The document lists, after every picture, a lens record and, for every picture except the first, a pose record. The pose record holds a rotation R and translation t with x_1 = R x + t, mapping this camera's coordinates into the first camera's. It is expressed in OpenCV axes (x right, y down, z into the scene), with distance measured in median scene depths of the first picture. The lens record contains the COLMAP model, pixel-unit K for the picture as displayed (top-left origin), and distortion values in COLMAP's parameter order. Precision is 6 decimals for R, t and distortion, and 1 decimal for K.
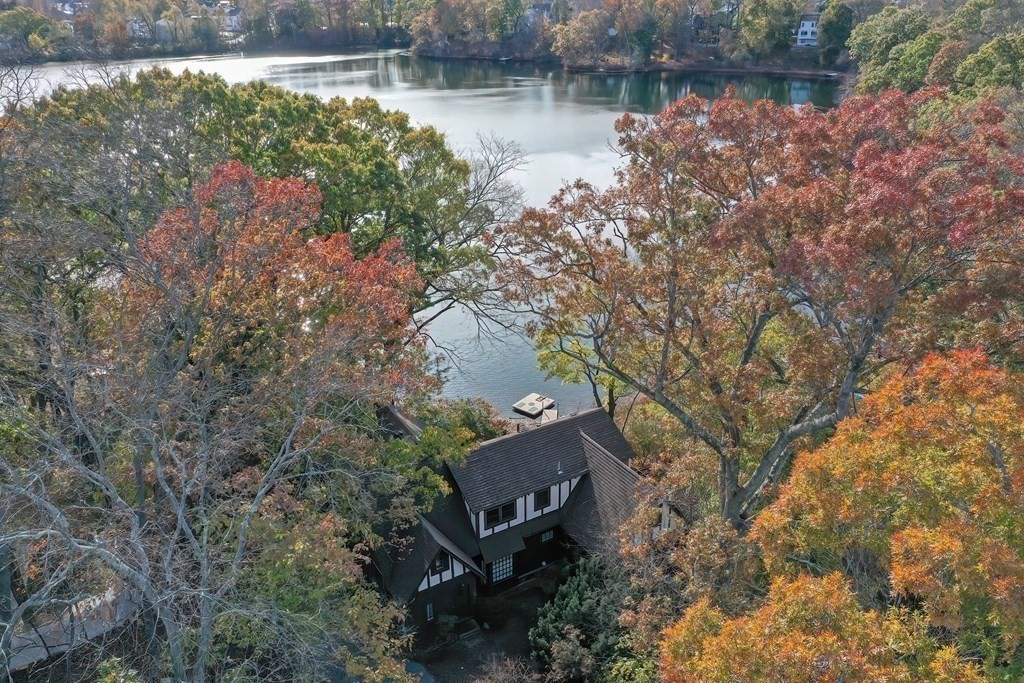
lens RADIAL K [[829.9, 0, 525.6], [0, 829.9, 343.2], [0, 0, 1]] dist [-0.006051, 0.000021]
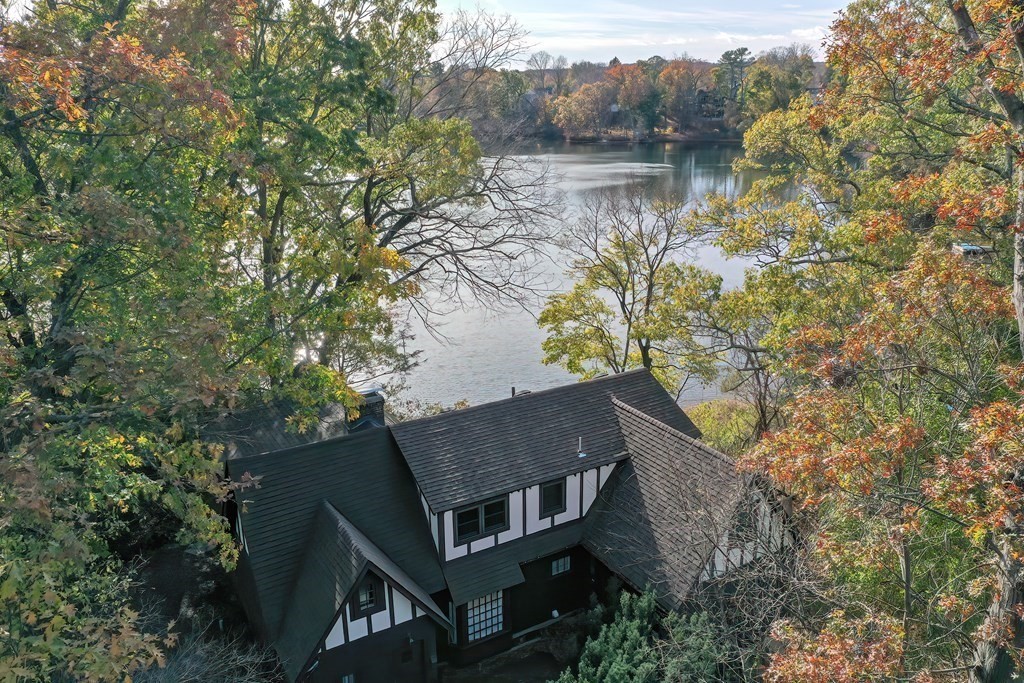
lens RADIAL K [[820.0, 0, 512.0], [0, 820.0, 341.5], [0, 0, 1]] dist [-0.001172, -0.001464]
pose [[0.999820, -0.000218, -0.018972, 0.001511], [-0.002075, 0.992678, -0.120769, 0.106524], [0.018859, 0.120787, 0.992499, 0.289797]]
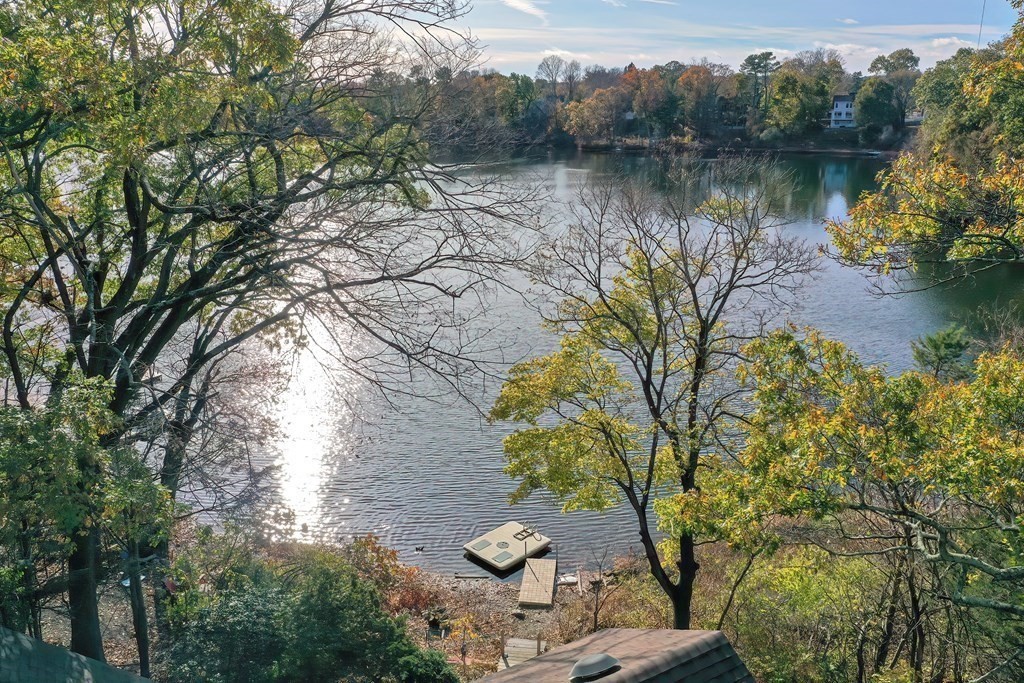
lens RADIAL K [[807.5, 0, 494.2], [0, 807.5, 345.1], [0, 0, 1]] dist [-0.030022, -0.002455]
pose [[0.998282, 0.012930, -0.057149, 0.033150], [-0.020209, 0.991478, -0.128698, 0.021299], [0.054998, 0.129632, 0.990036, 0.606969]]
